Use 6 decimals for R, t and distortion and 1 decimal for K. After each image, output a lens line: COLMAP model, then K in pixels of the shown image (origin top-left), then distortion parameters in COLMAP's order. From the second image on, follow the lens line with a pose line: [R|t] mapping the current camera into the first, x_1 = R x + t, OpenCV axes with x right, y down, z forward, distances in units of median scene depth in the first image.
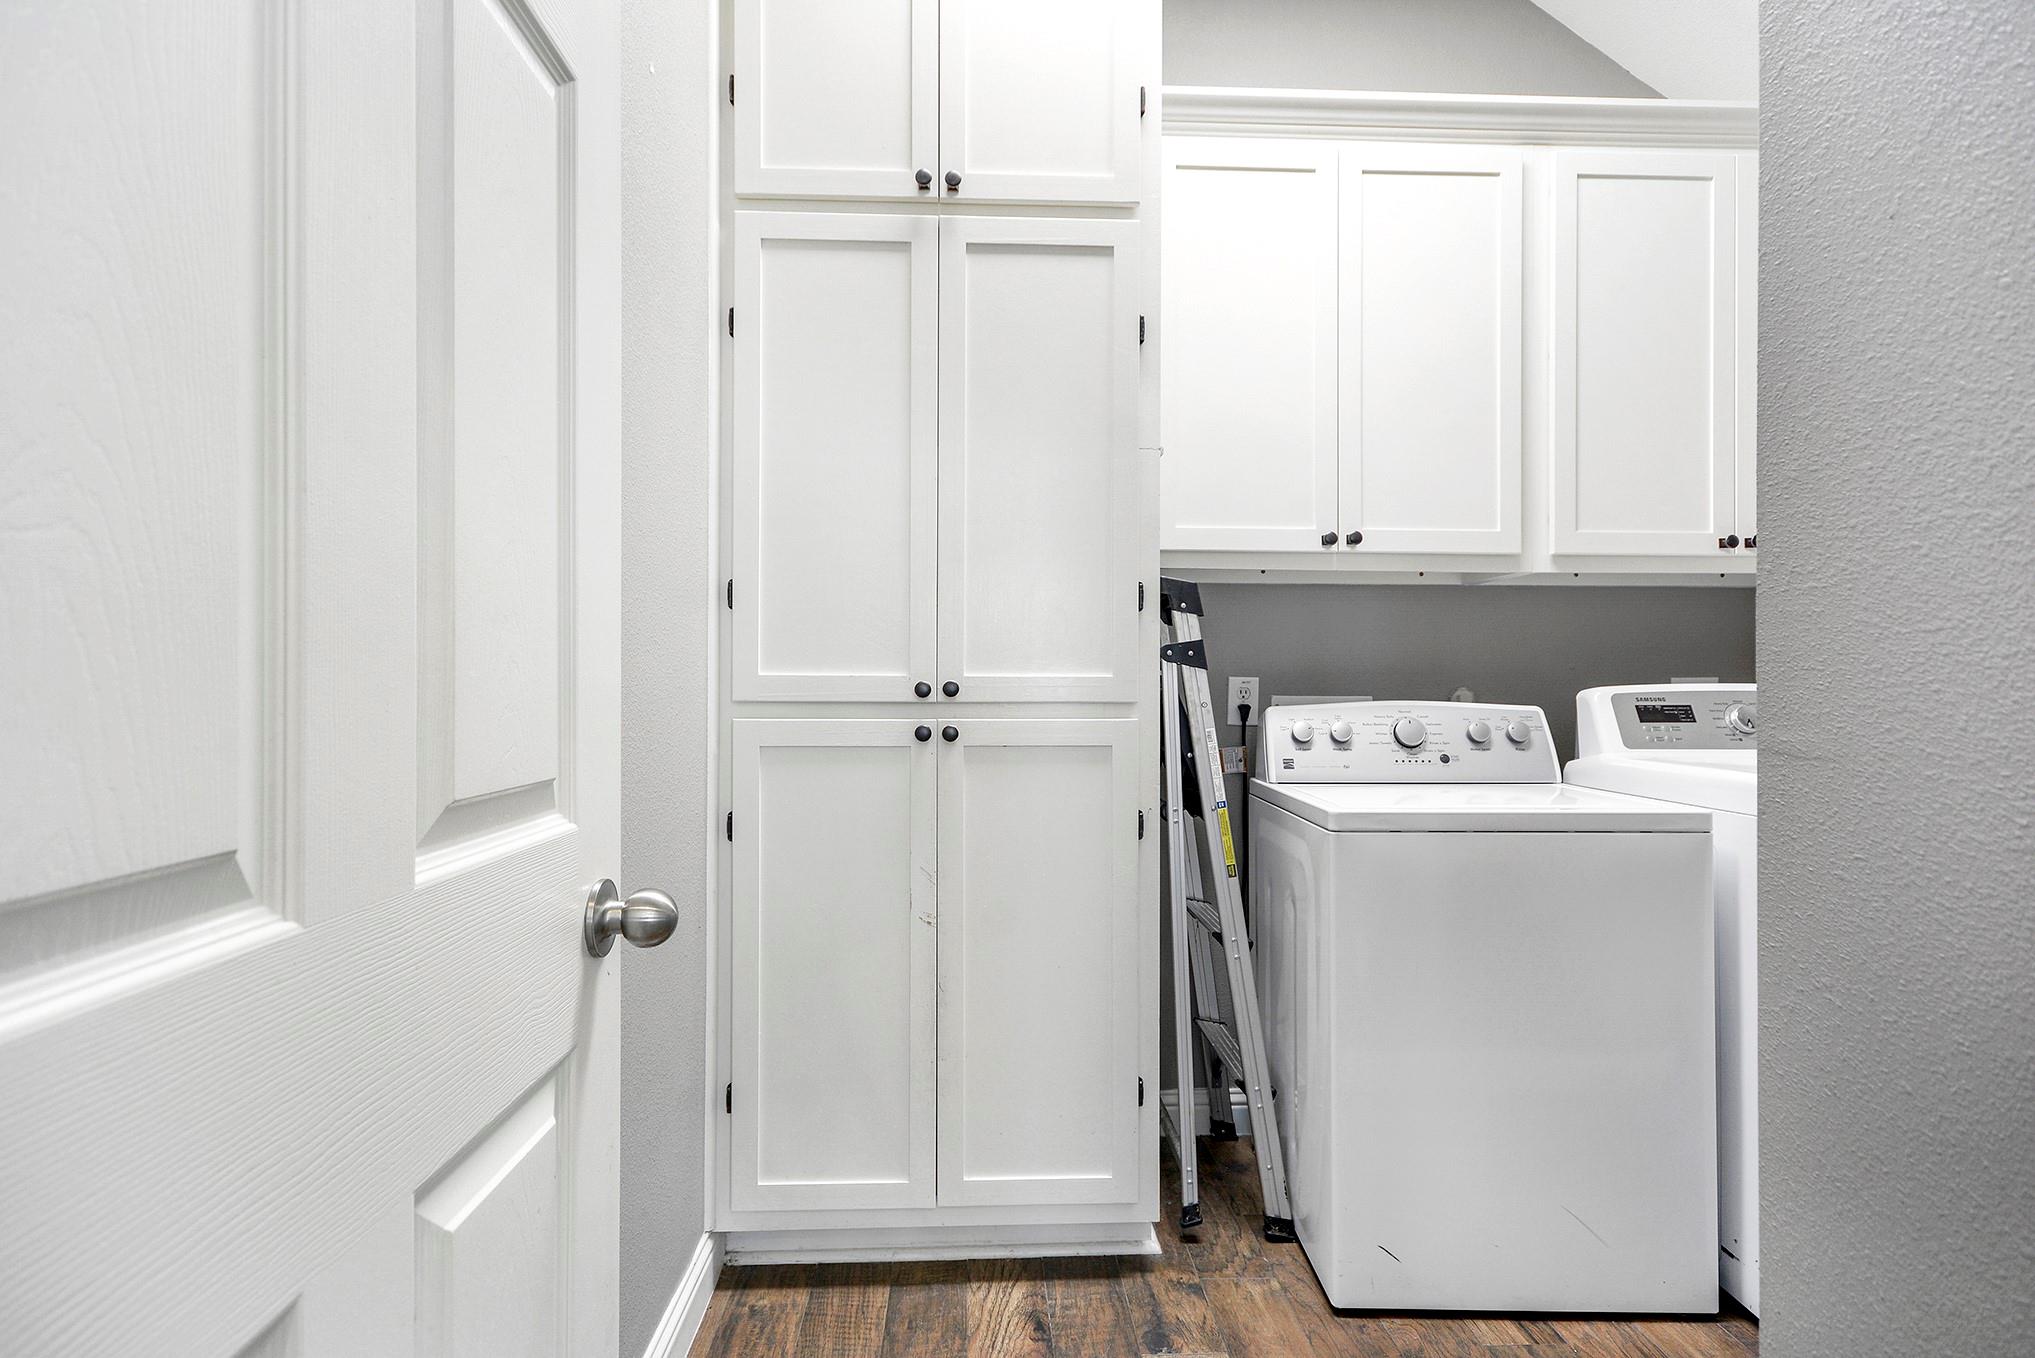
lens RADIAL K [[1036.7, 0, 1006.6], [0, 1036.7, 679.4], [0, 0, 1]] dist [0.003050, 0.001751]
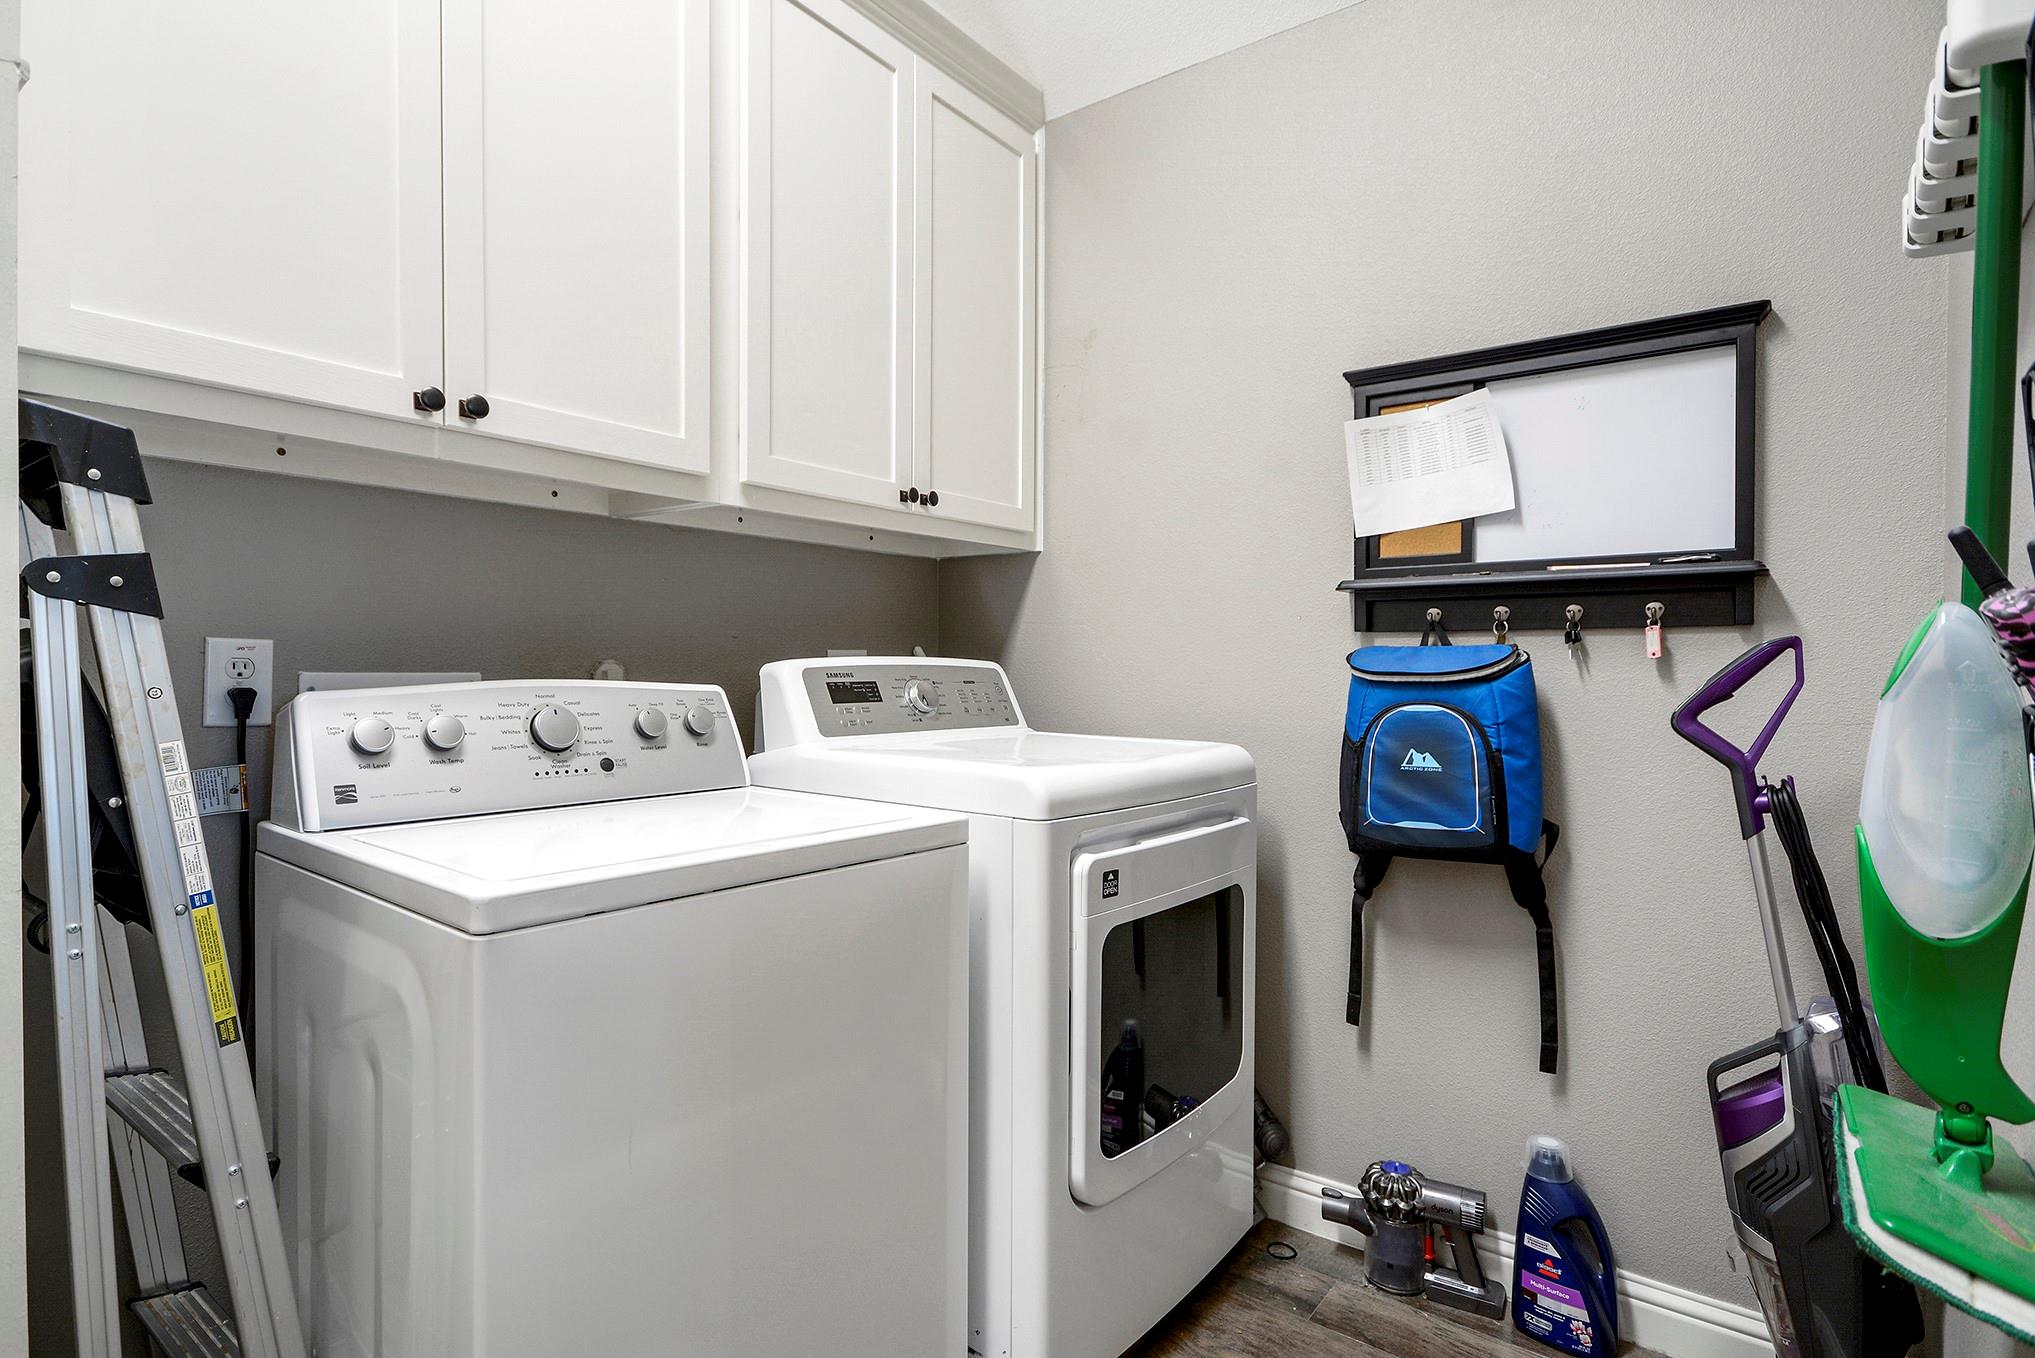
lens RADIAL K [[1036.7, 0, 1006.6], [0, 1036.7, 679.4], [0, 0, 1]] dist [0.003050, 0.001751]
pose [[0.631926, -0.009042, 0.774976, 0.064374], [-0.010602, 0.999738, 0.020309, 0.004550], [-0.774956, -0.021050, 0.631665, 0.373221]]
